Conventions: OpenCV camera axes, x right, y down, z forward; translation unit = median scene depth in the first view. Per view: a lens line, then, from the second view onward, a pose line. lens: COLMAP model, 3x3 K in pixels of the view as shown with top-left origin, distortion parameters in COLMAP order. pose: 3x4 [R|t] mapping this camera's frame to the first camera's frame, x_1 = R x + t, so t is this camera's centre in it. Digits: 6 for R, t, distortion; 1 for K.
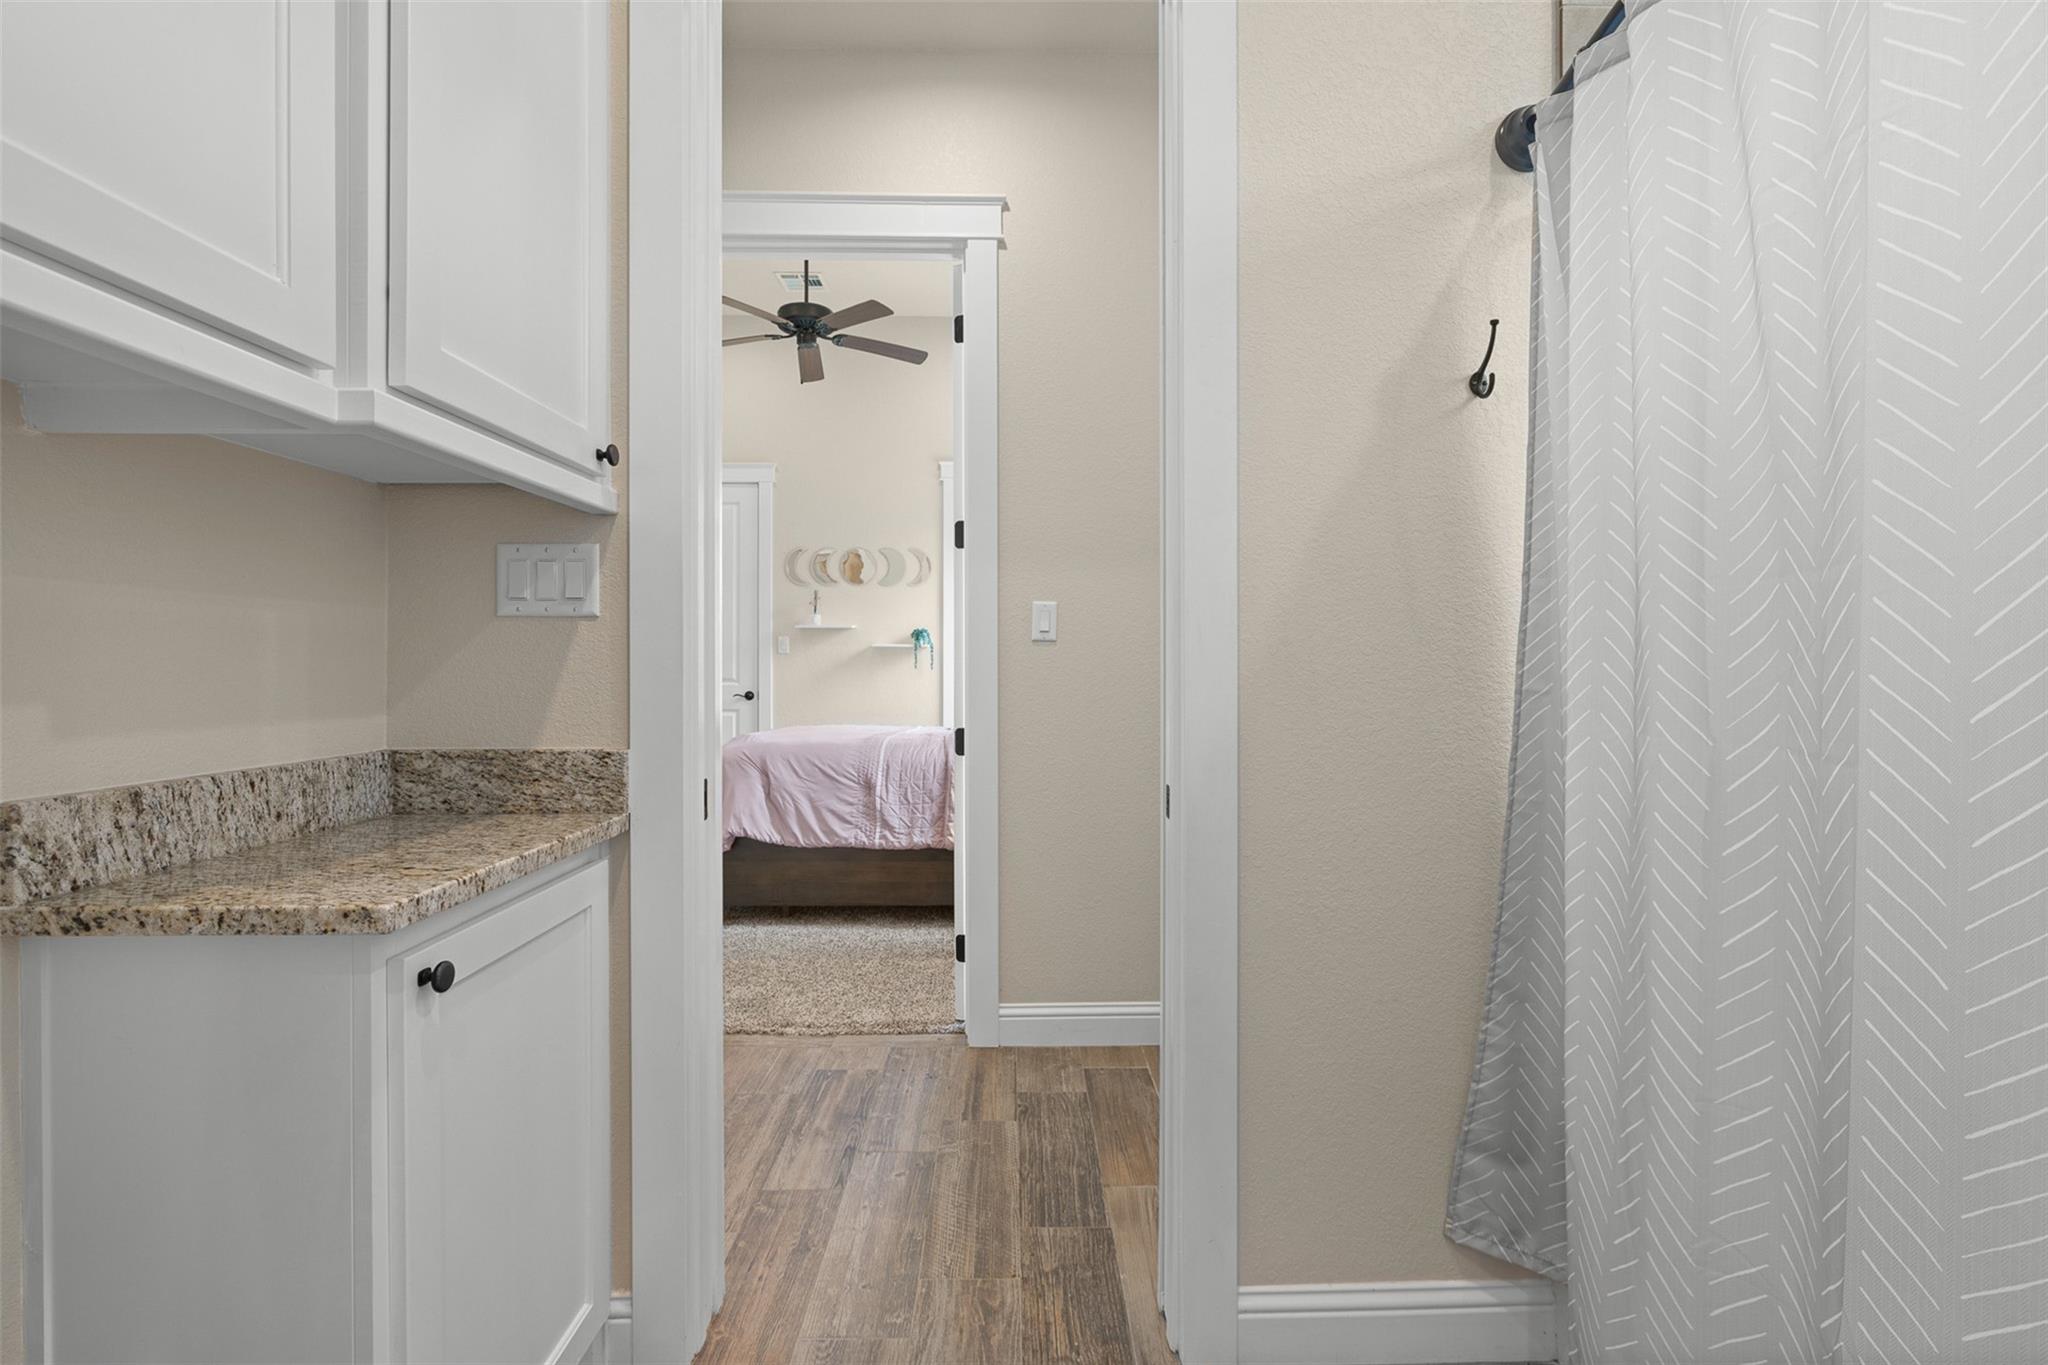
lens RADIAL K [[892.6, 0, 1027.2], [0, 892.6, 665.0], [0, 0, 1]] dist [-0.007062, -0.000593]
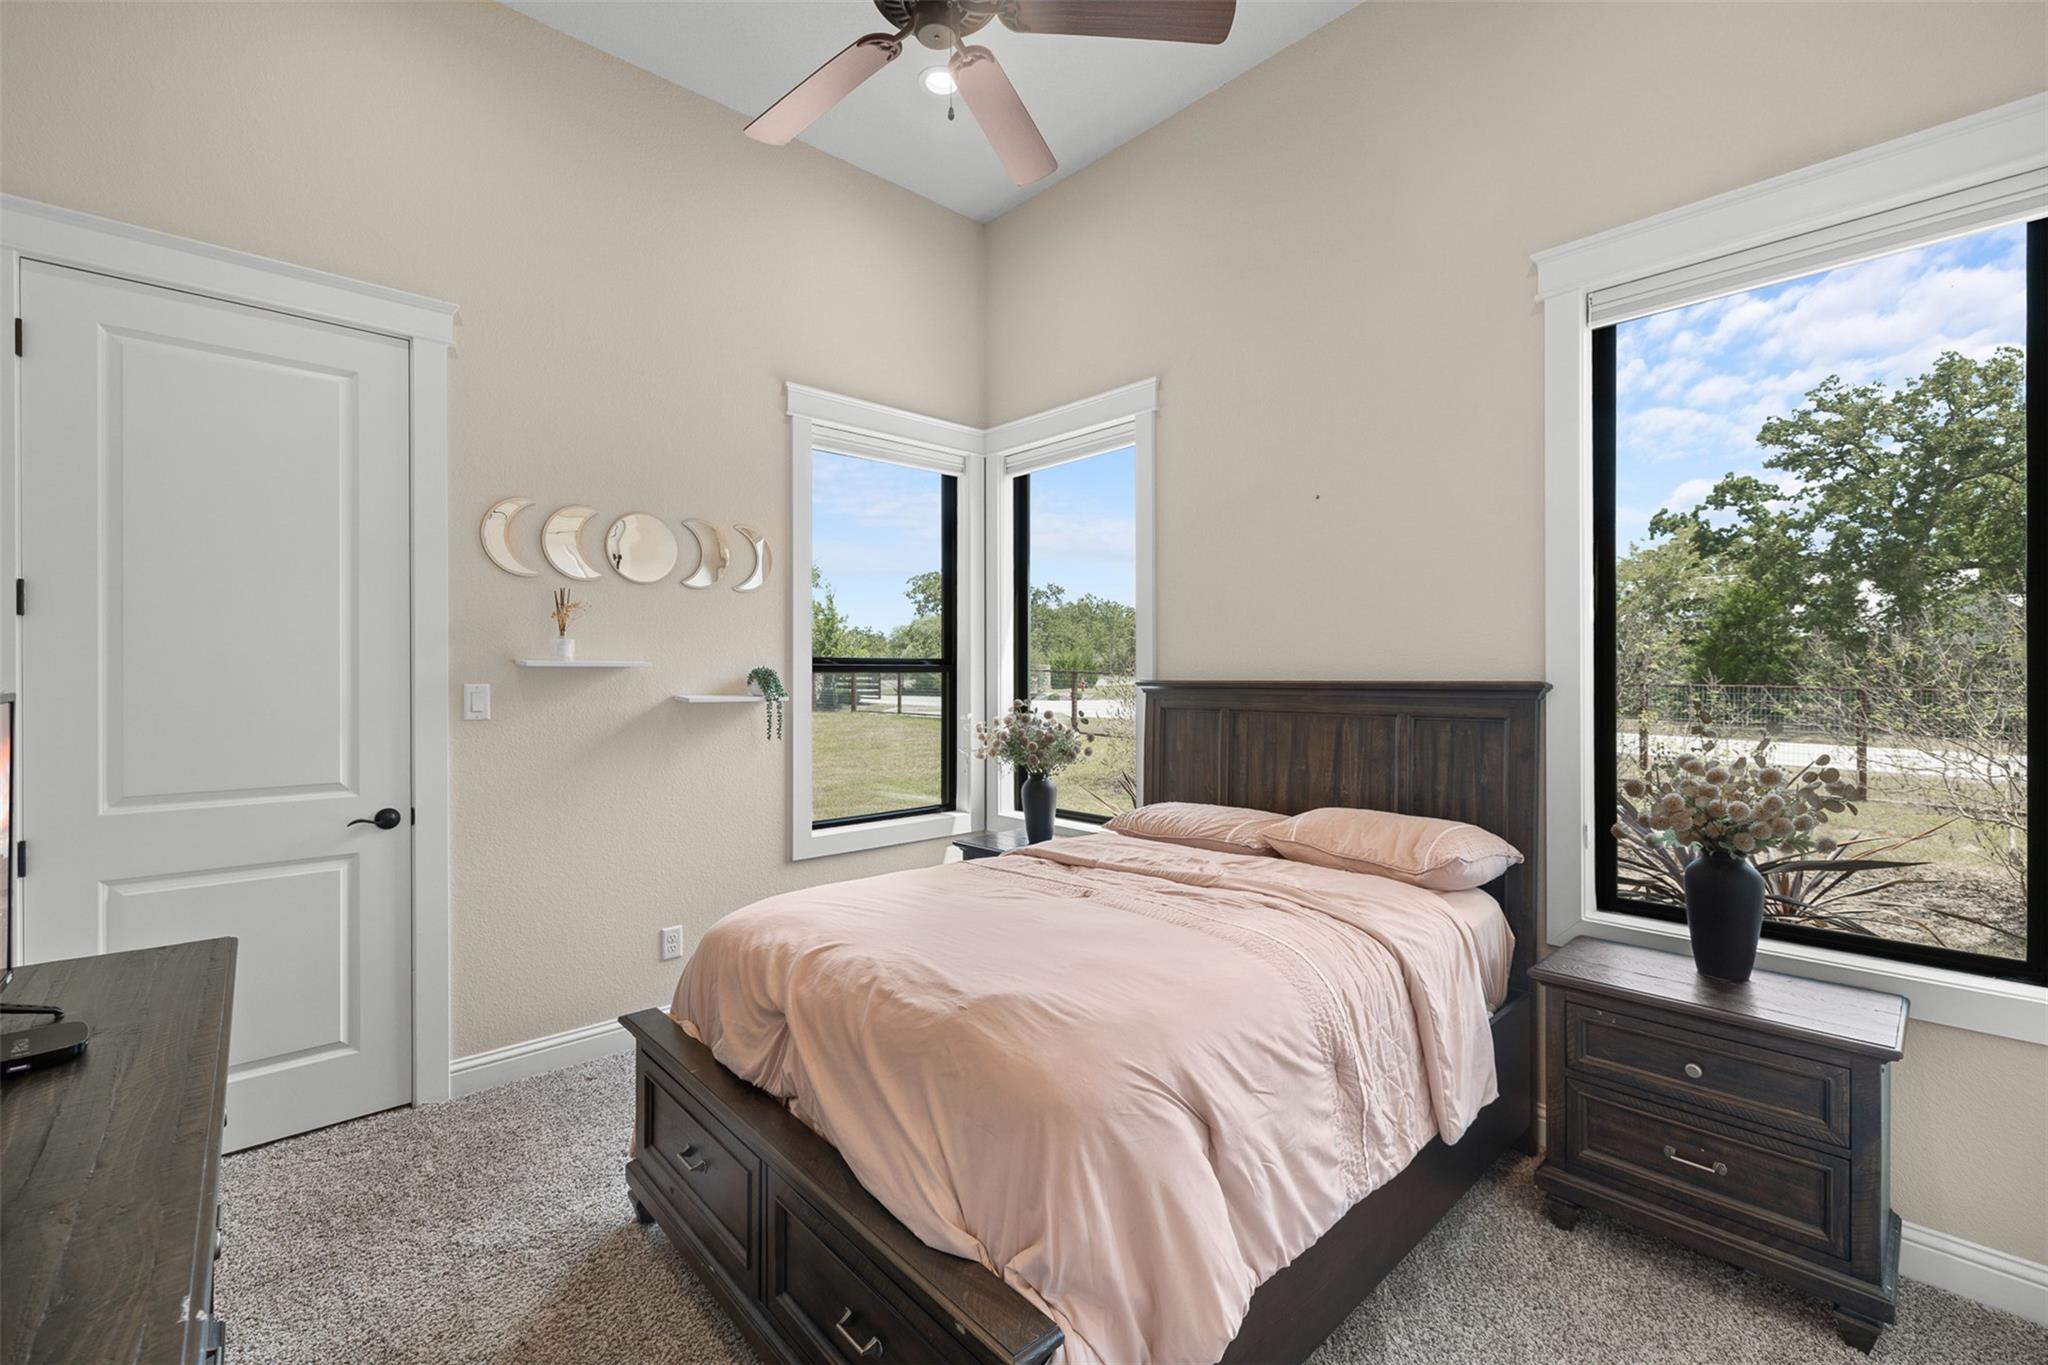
lens RADIAL K [[866.9, 0, 1028.3], [0, 866.9, 671.9], [0, 0, 1]] dist [0.002560, -0.000246]
pose [[0.751681, -0.001549, 0.659525, -0.589135], [0.001631, 0.999999, 0.000491, -0.062644], [-0.659525, 0.000707, 0.751683, 0.777613]]
